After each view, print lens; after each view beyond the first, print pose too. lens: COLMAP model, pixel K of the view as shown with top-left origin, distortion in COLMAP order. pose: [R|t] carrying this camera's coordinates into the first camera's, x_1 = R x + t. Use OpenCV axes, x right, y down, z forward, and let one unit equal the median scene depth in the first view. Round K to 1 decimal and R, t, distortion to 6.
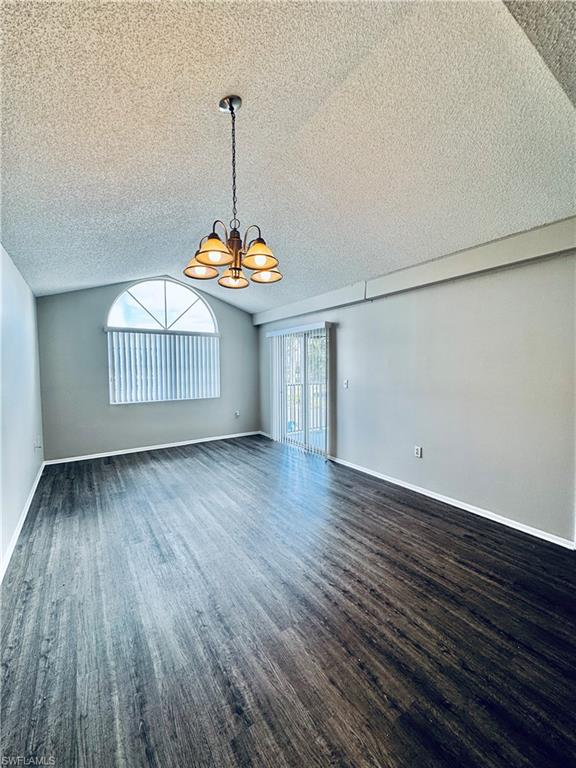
lens RADIAL K [[307.0, 0, 288.6], [0, 307.0, 383.0], [0, 0, 1]] dist [-0.003687, 0.000531]
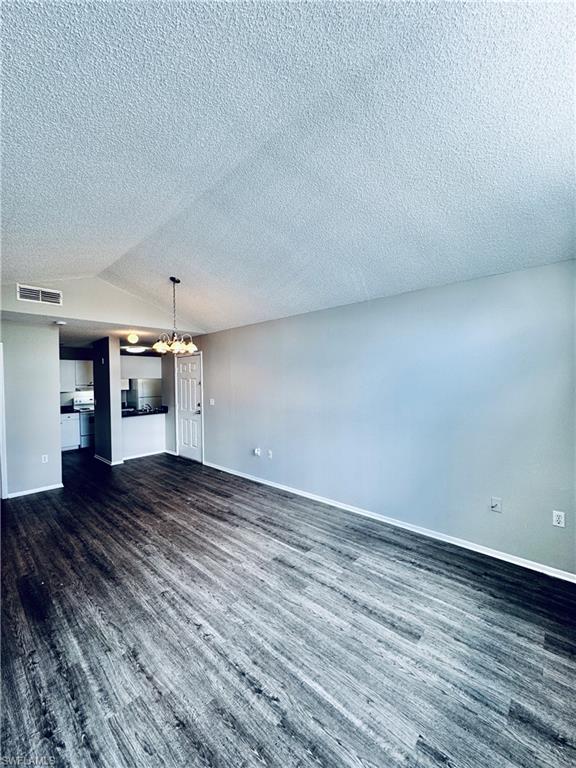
lens RADIAL K [[307.0, 0, 288.6], [0, 307.0, 383.0], [0, 0, 1]] dist [-0.003687, 0.000531]
pose [[-0.972333, 0.022003, -0.232562, -0.331450], [0.007198, 0.997903, 0.064320, -0.191554], [0.233490, 0.060866, -0.970452, 2.477991]]
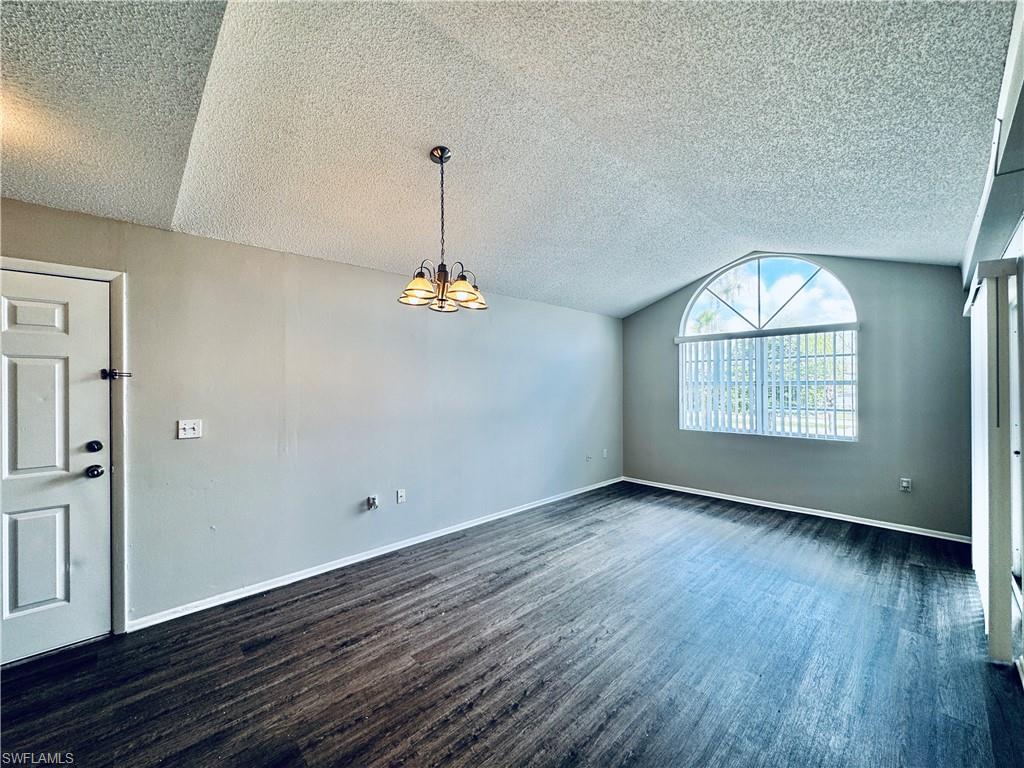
lens RADIAL K [[409.3, 0, 510.8], [0, 409.3, 383.5], [0, 0, 1]] dist [-0.003687, 0.000531]
pose [[0.167685, 0.002805, -0.985837, 0.934814], [-0.048439, 0.998812, -0.005397, -0.057558], [0.984650, 0.048658, 0.167621, 0.736439]]
